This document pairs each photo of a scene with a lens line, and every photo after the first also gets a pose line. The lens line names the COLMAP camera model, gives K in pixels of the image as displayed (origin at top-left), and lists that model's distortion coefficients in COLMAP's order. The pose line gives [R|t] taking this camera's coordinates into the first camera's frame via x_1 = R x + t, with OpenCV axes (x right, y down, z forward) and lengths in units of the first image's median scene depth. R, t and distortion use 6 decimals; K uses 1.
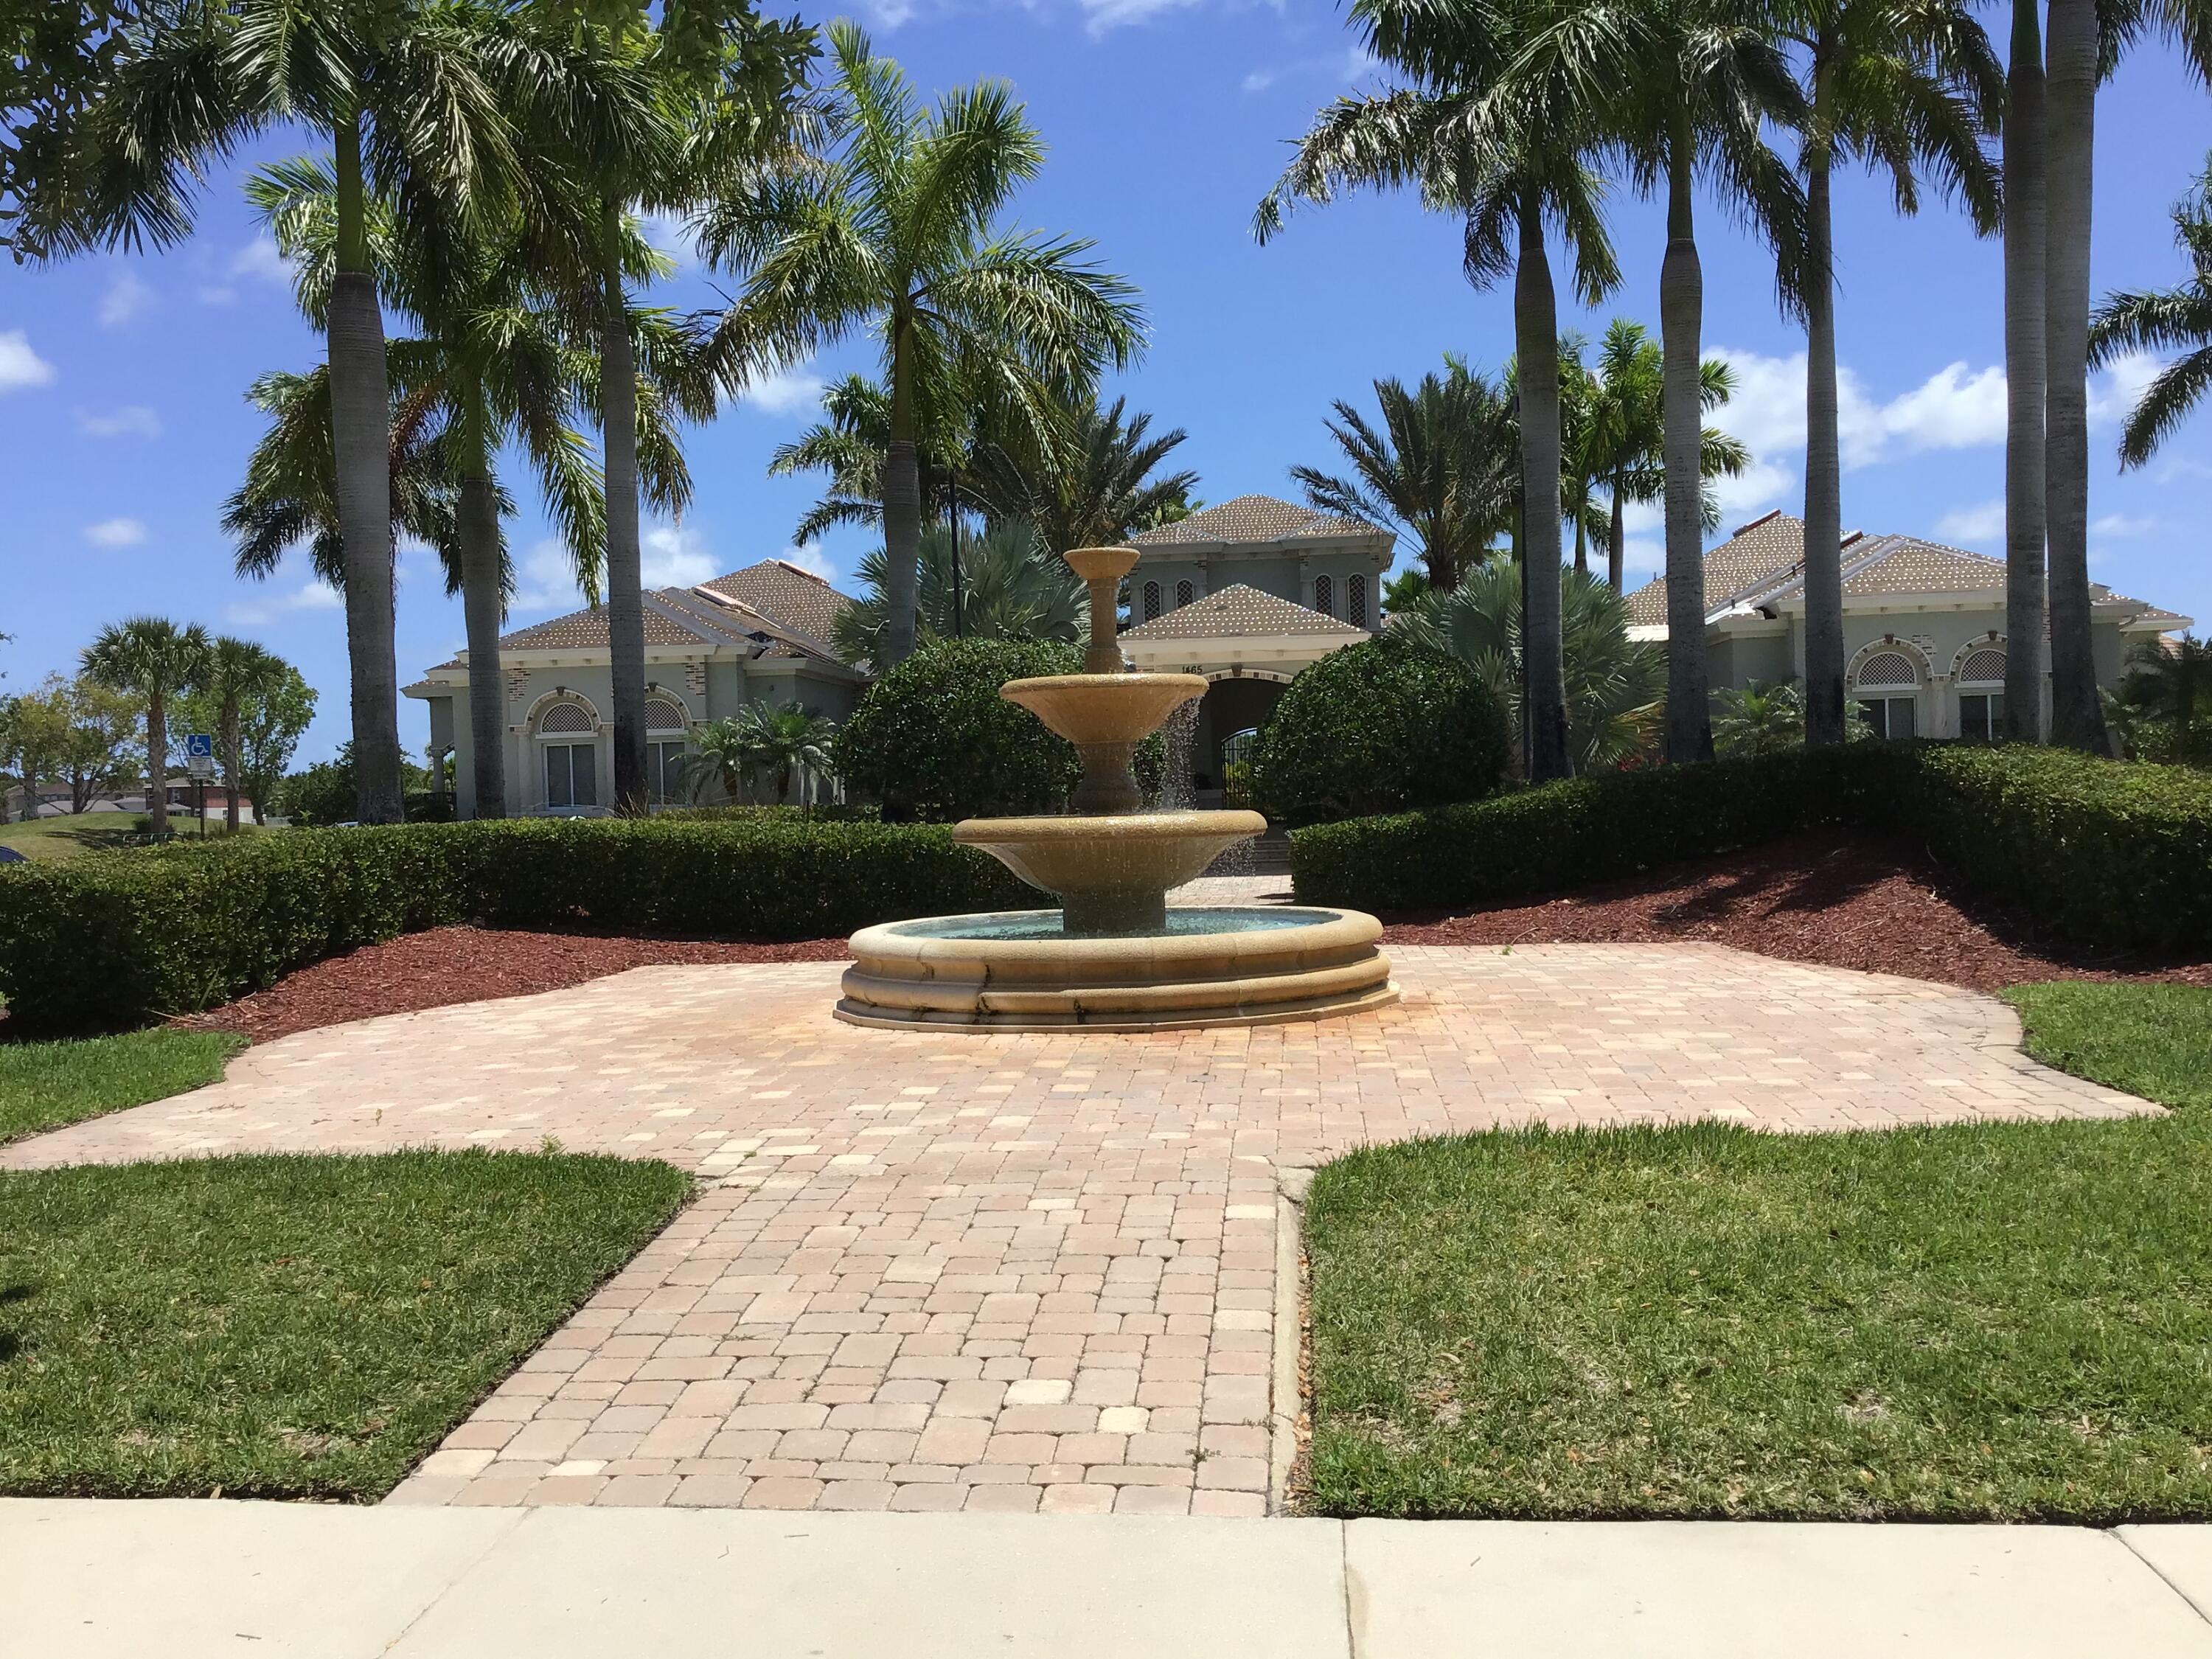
lens RADIAL K [[1974.2, 0, 1120.3], [0, 1974.2, 815.8], [0, 0, 1]] dist [0.049331, -0.109947]
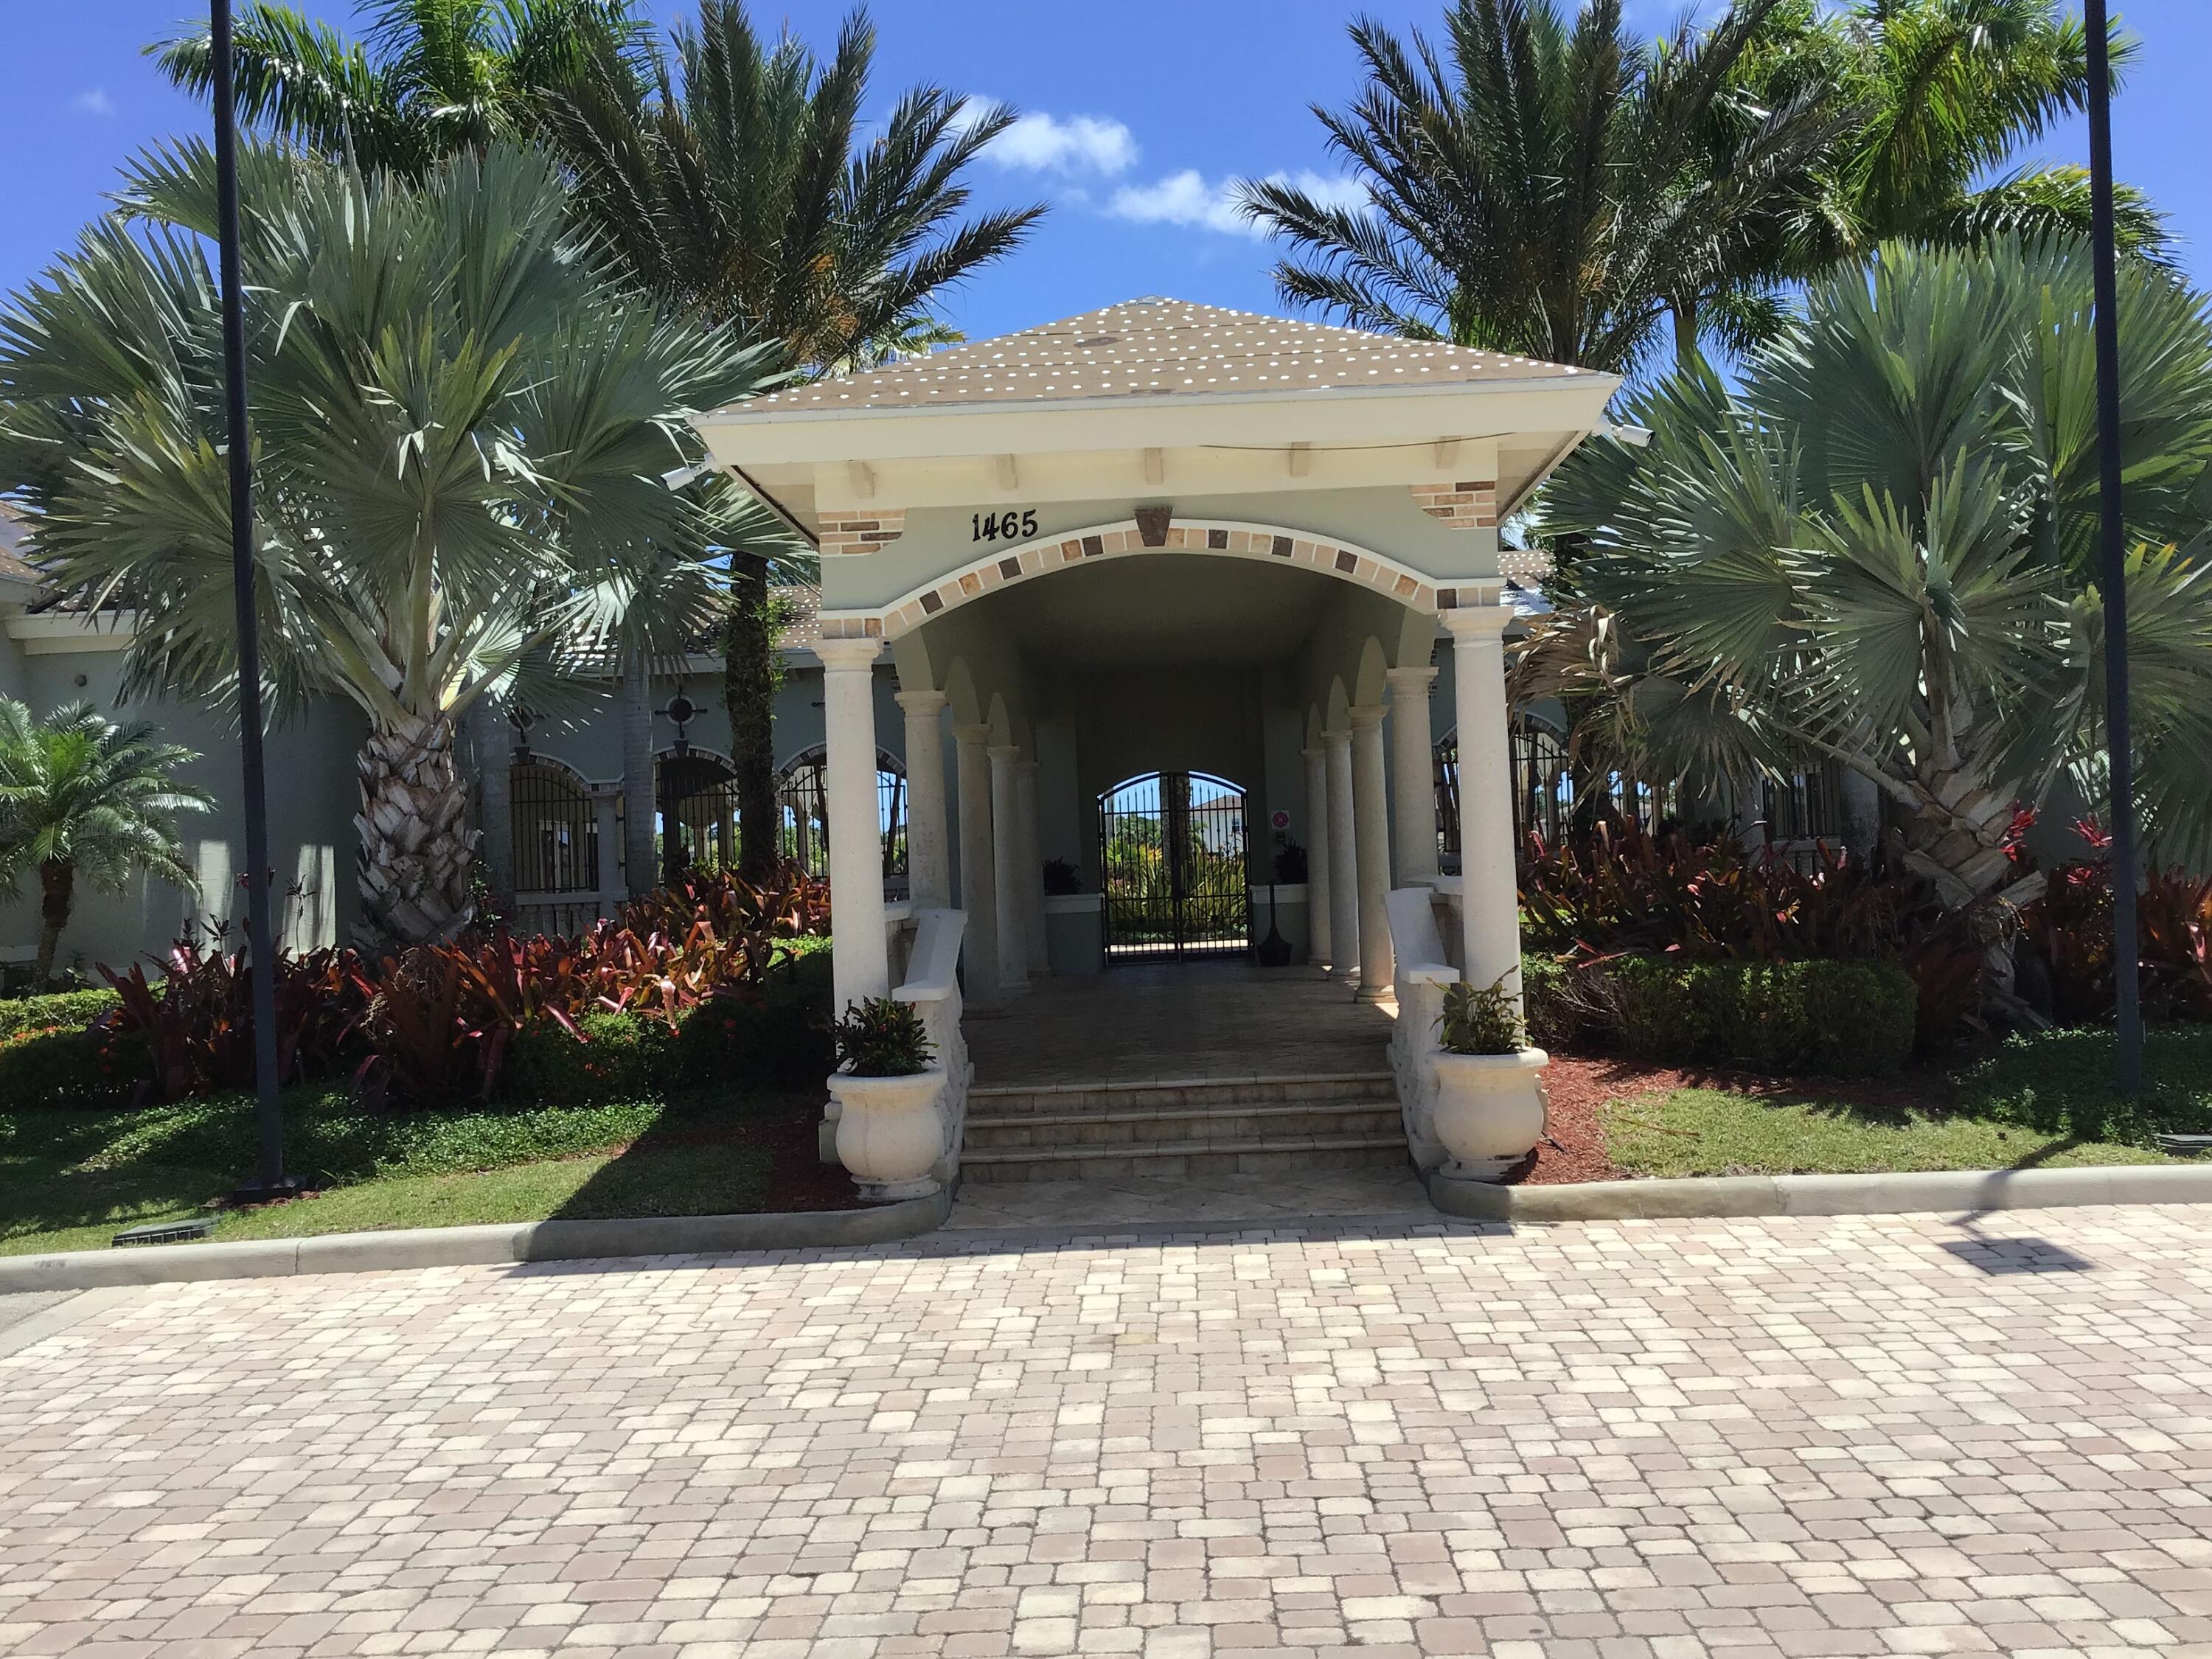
lens RADIAL K [[1974.2, 0, 1101.1], [0, 1974.2, 839.8], [0, 0, 1]] dist [0.049331, -0.109947]
pose [[0.998344, -0.008117, 0.056949, 0.065560], [0.009809, 0.999517, -0.029492, -0.034286], [-0.056682, 0.030002, 0.997941, 1.367591]]
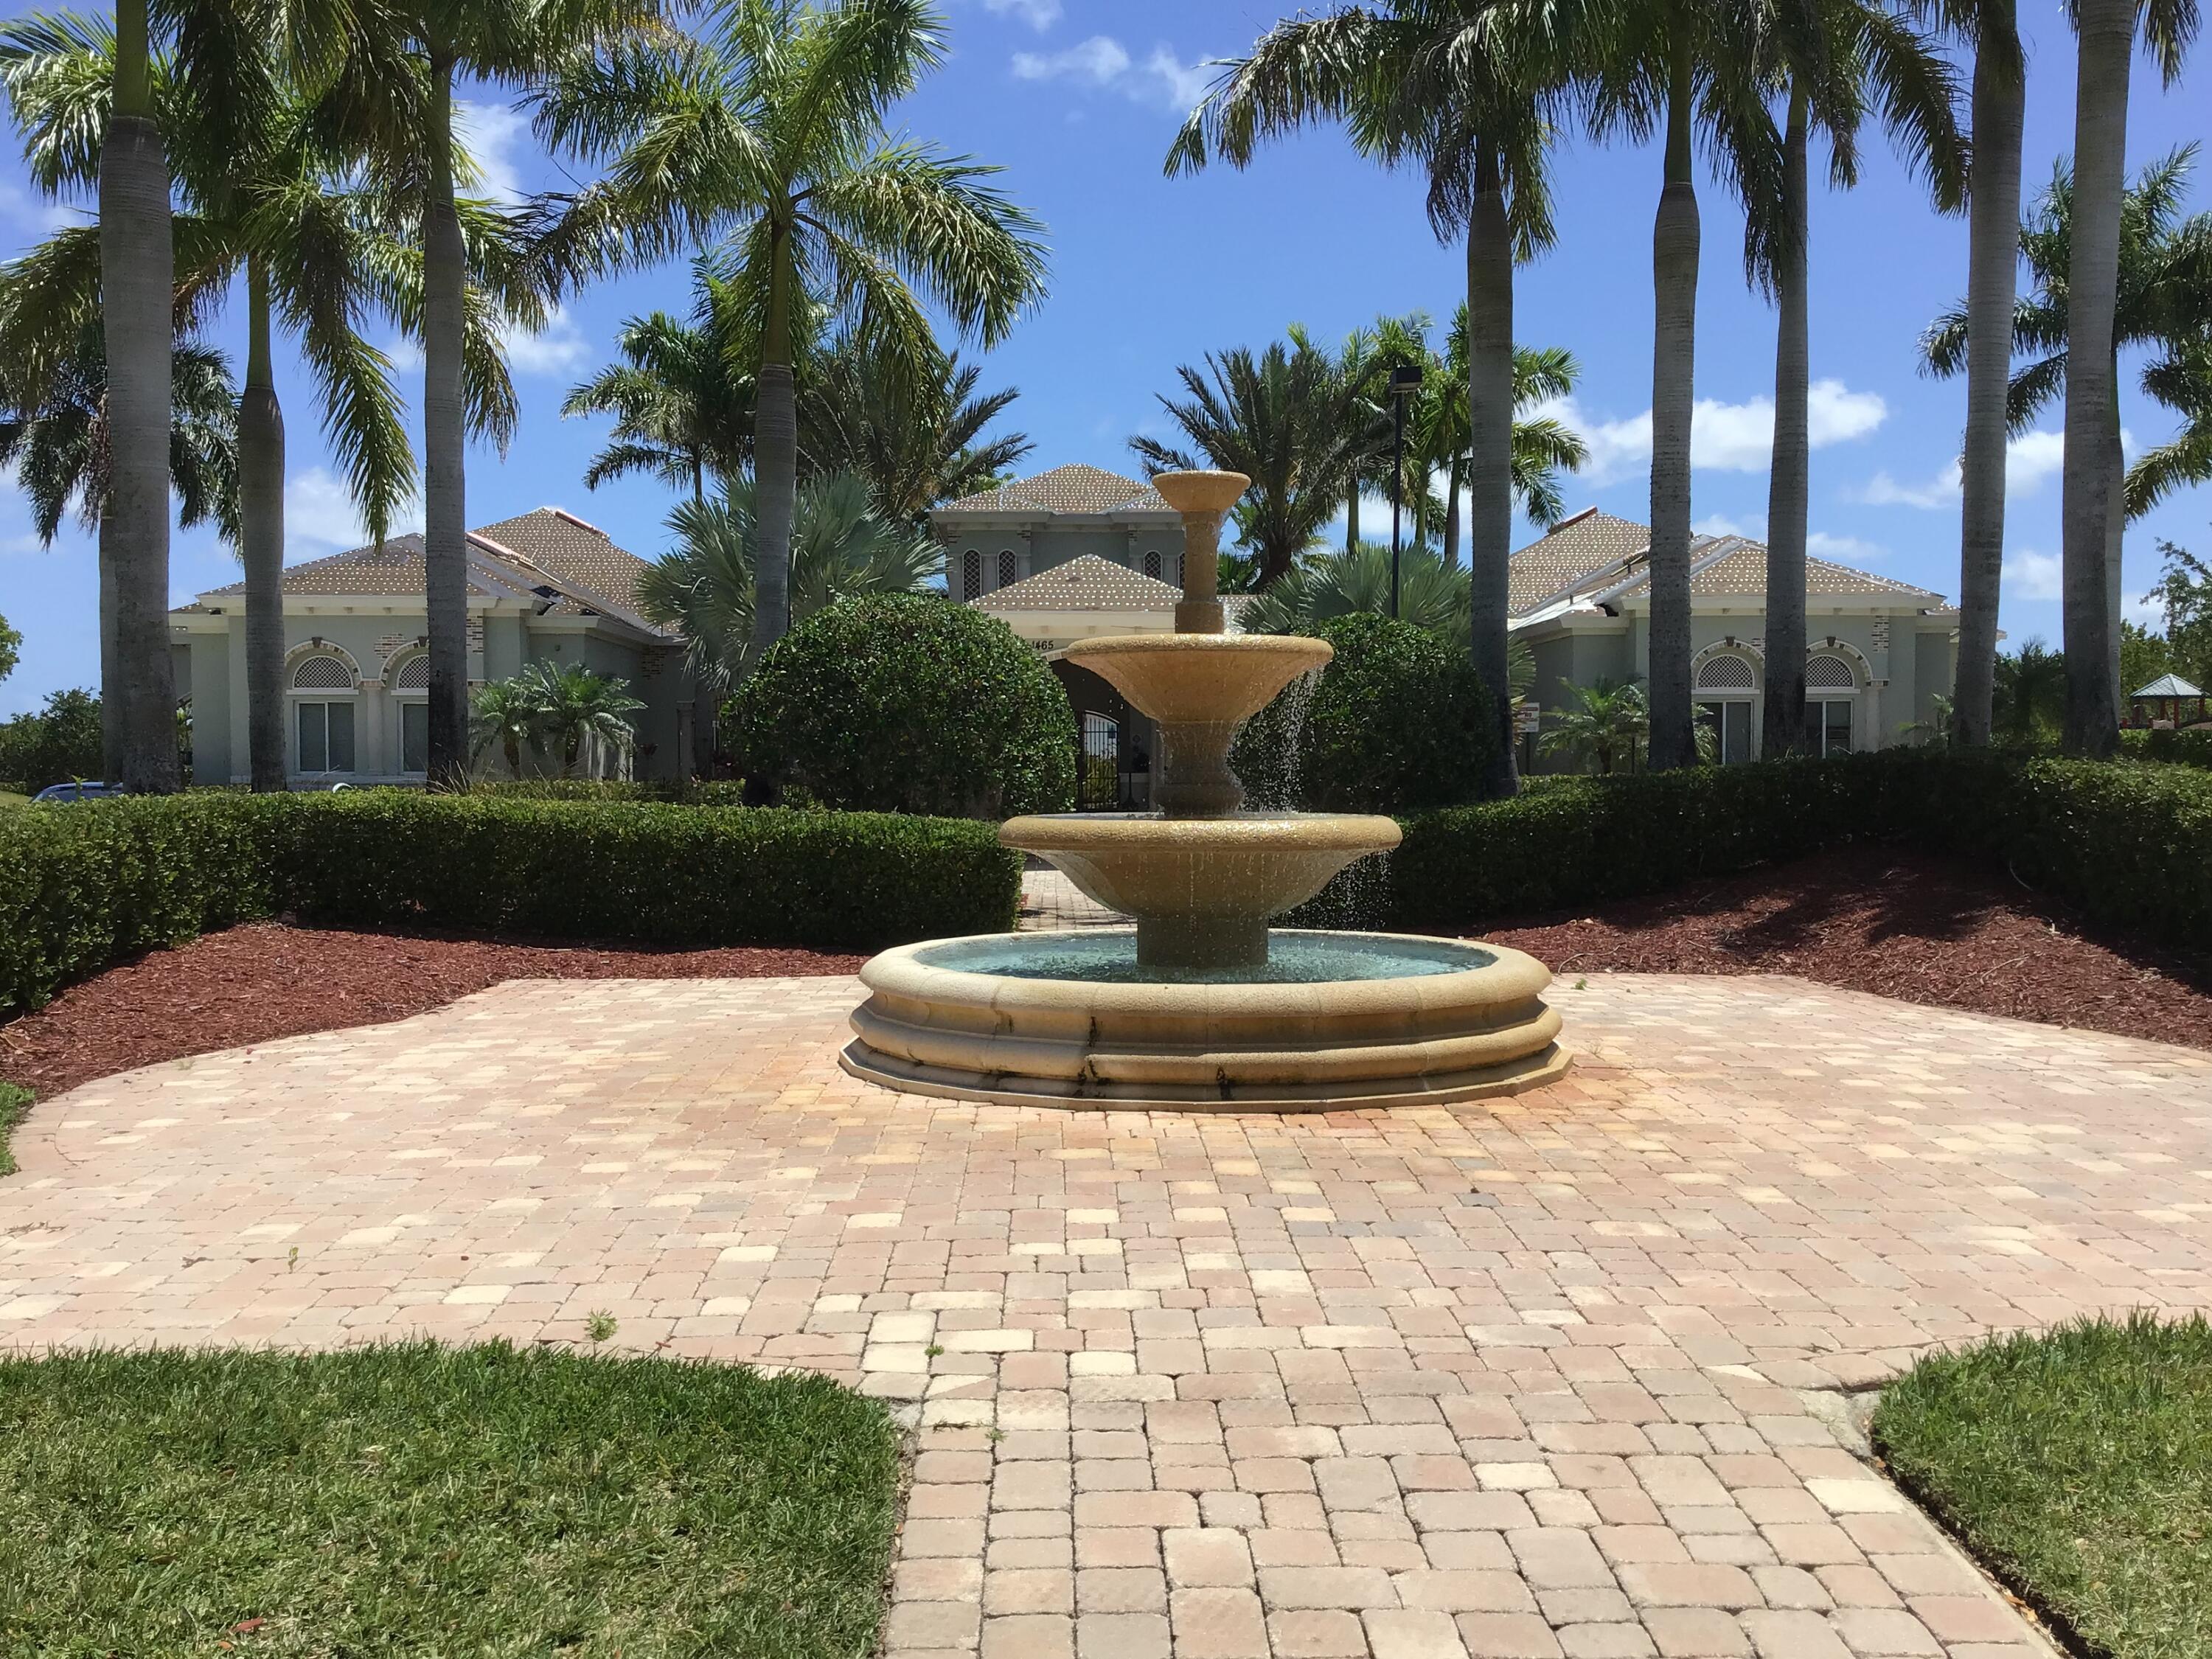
lens RADIAL K [[1974.2, 0, 1106.5], [0, 1974.2, 839.0], [0, 0, 1]] dist [0.049331, -0.109947]
pose [[0.991975, 0.025897, 0.123757, -0.089336], [-0.028513, 0.999405, 0.019412, -0.003642], [-0.123181, -0.022784, 0.992123, 0.148284]]
